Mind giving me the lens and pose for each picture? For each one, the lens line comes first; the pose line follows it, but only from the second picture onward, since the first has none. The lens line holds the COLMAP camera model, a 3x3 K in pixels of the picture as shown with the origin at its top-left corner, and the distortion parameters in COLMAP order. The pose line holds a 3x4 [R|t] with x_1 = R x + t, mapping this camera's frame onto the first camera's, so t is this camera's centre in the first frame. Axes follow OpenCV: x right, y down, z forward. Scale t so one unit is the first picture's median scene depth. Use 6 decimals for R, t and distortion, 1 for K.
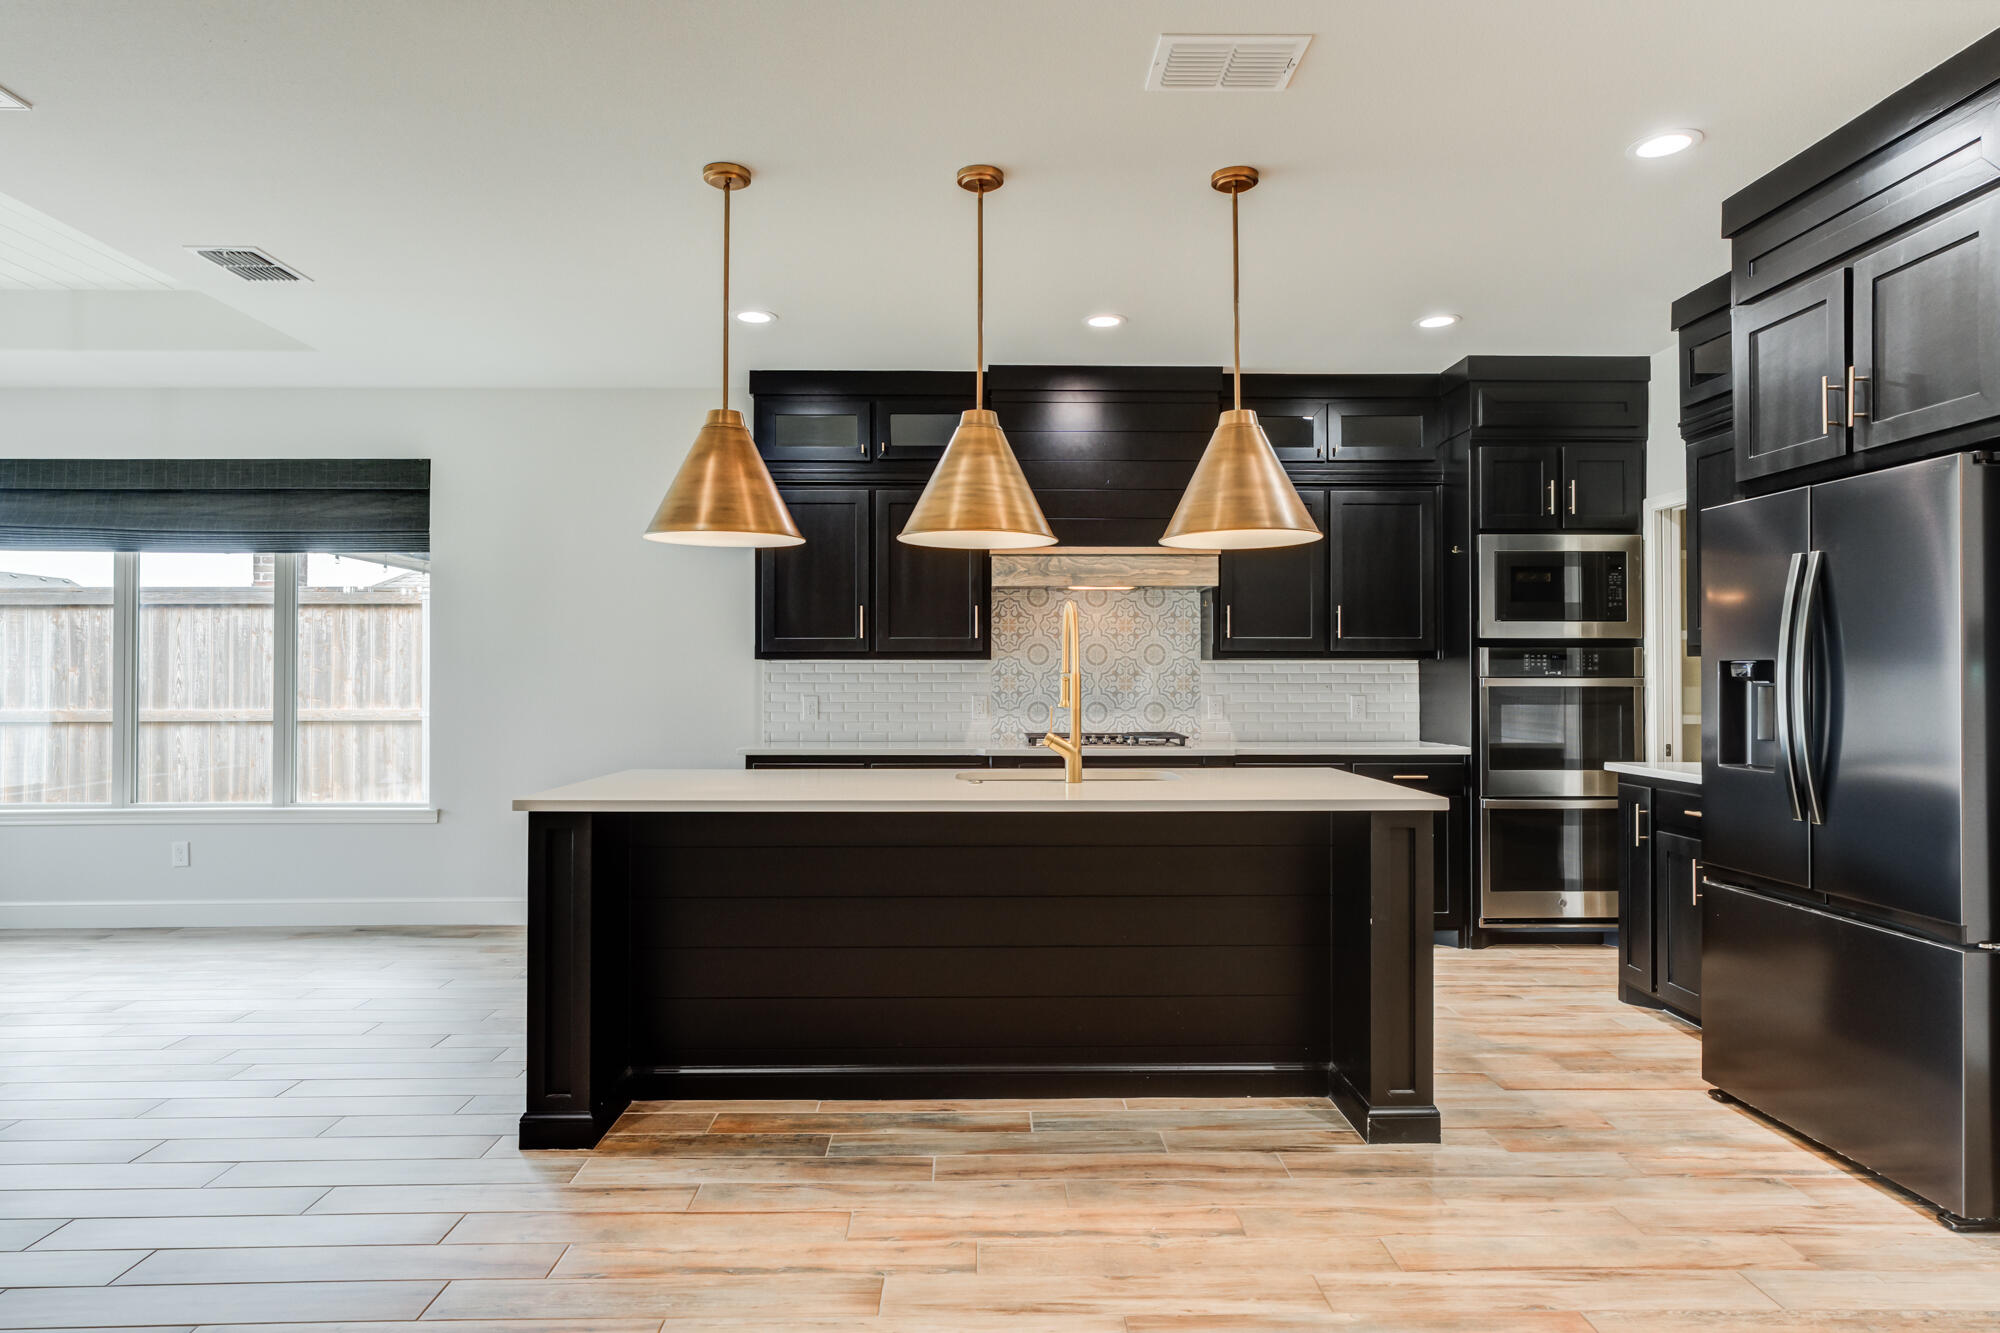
lens RADIAL K [[1173.2, 0, 1010.8], [0, 1173.2, 664.6], [0, 0, 1]] dist [-0.002980, 0.009953]
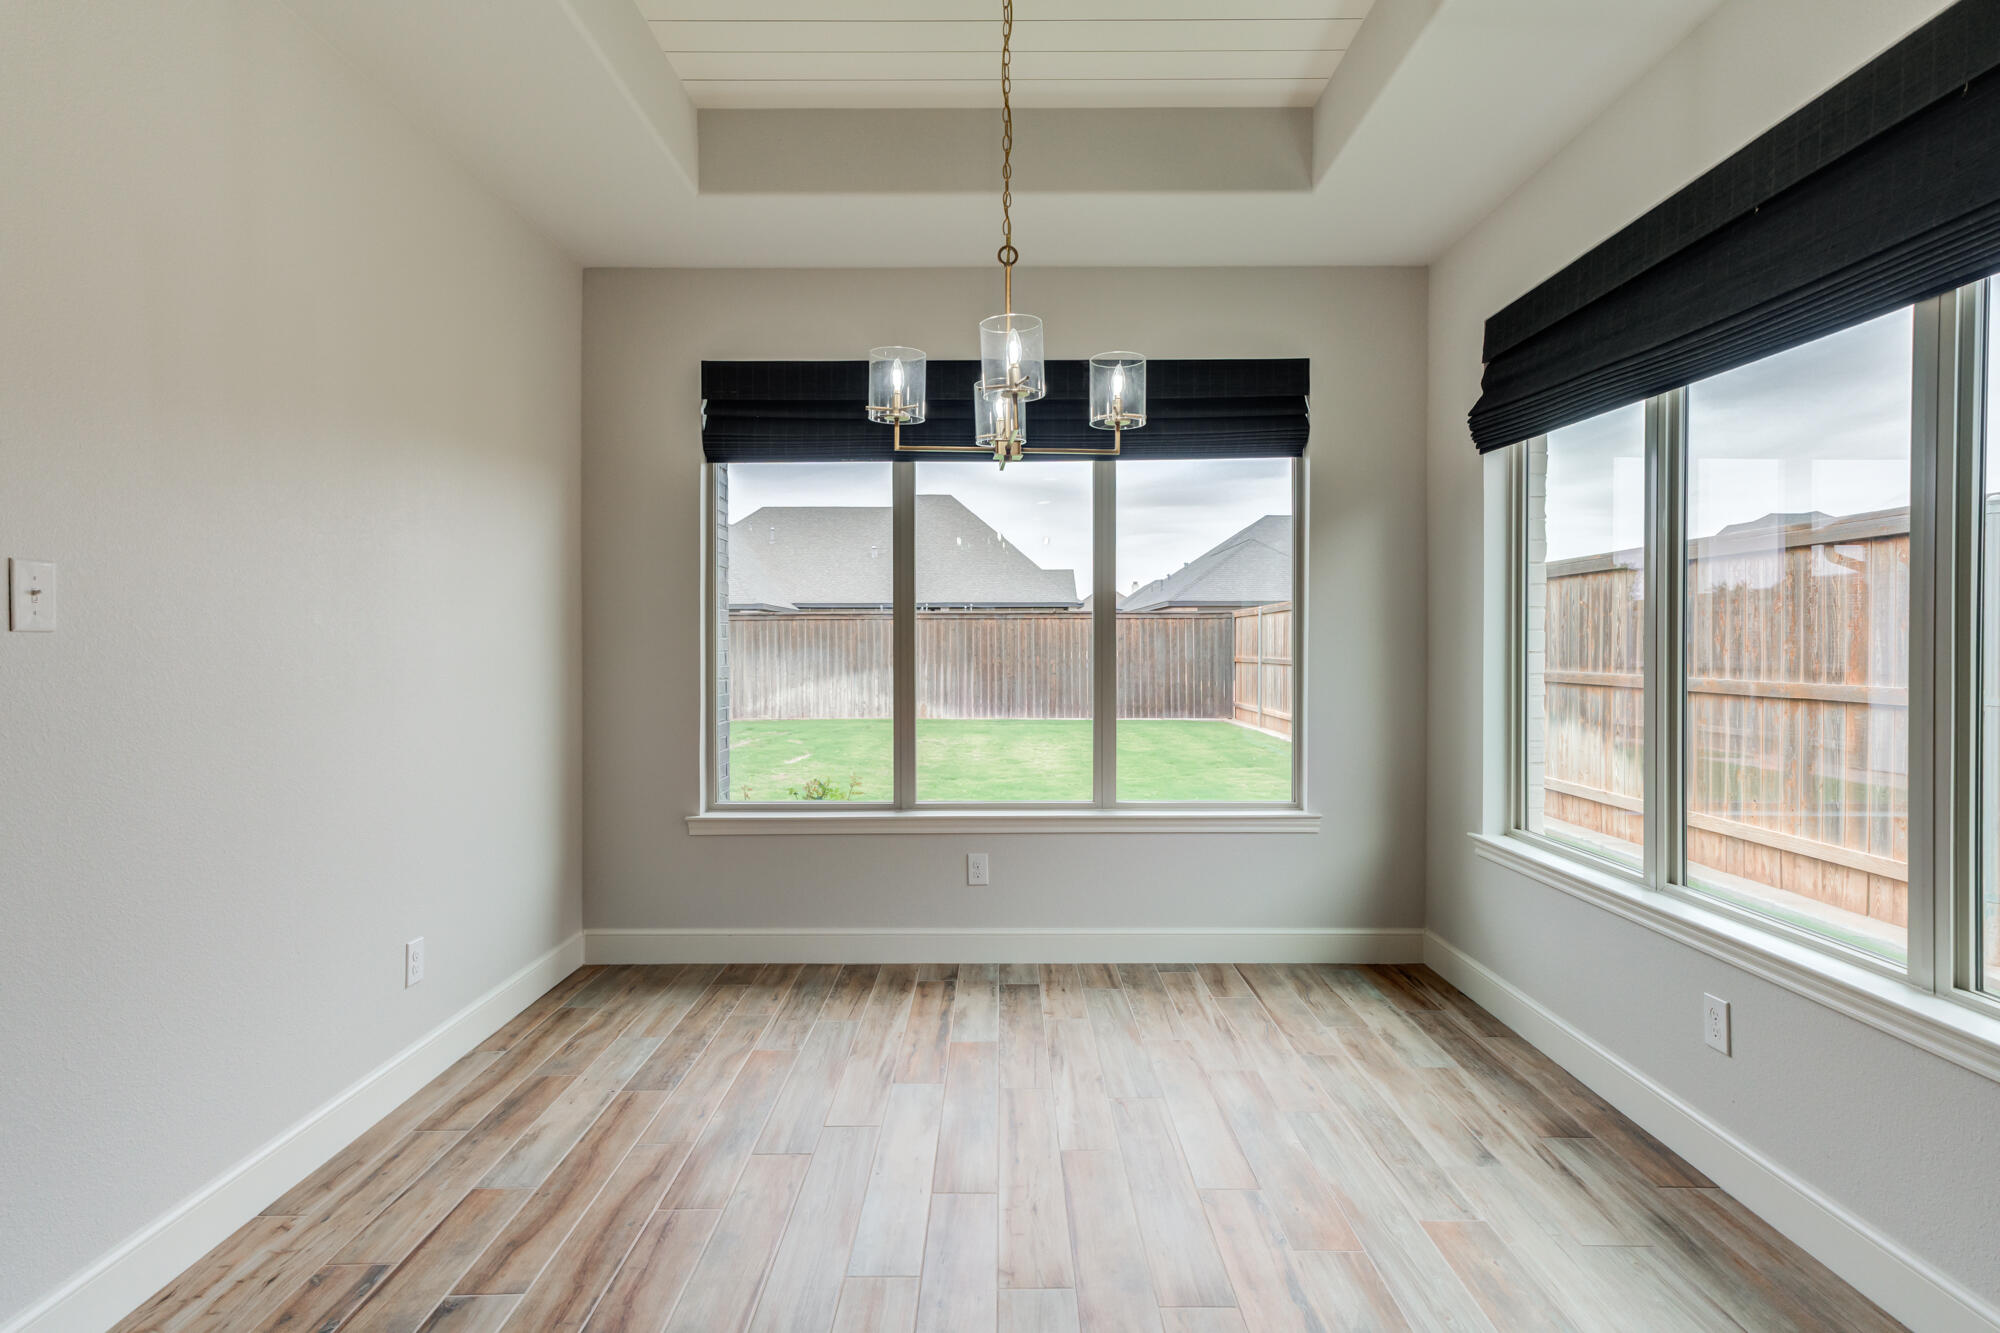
lens RADIAL K [[1027.7, 0, 1018.0], [0, 1027.7, 648.8], [0, 0, 1]] dist [0.022628, 0.004385]
pose [[0.001016, 0.007747, -0.999969, -0.425260], [0.010226, 0.999918, 0.007757, 0.011792], [0.999947, -0.010233, 0.000936, 1.032089]]
